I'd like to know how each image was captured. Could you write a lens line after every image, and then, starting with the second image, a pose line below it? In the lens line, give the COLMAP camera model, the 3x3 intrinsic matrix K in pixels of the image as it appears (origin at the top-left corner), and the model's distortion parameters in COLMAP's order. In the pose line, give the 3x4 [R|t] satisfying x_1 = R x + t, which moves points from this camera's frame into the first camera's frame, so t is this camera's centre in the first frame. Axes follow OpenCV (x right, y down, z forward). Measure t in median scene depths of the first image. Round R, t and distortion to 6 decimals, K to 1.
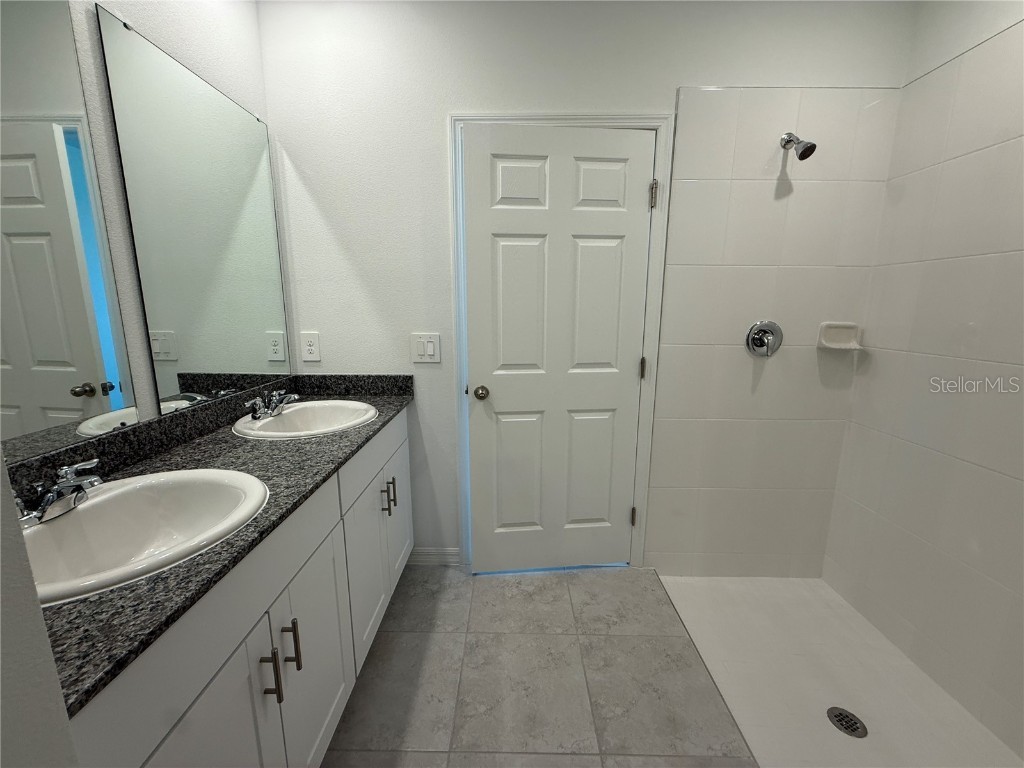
lens RADIAL K [[408.6, 0, 508.4], [0, 408.6, 382.5], [0, 0, 1]] dist [0.001153, -0.000003]
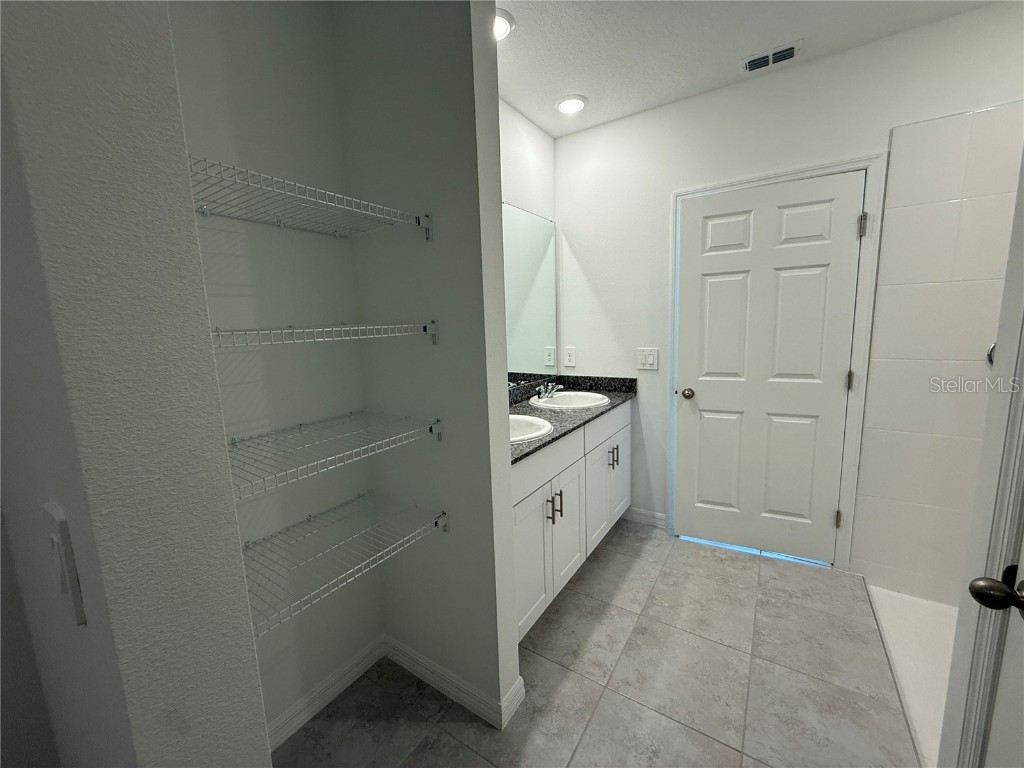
lens RADIAL K [[408.6, 0, 508.4], [0, 408.6, 382.5], [0, 0, 1]] dist [0.001153, -0.000003]
pose [[0.840909, 0.046668, -0.539161, 0.162886], [-0.065881, 0.997693, -0.016394, 0.051976], [0.537152, 0.049306, 0.842043, -0.439919]]
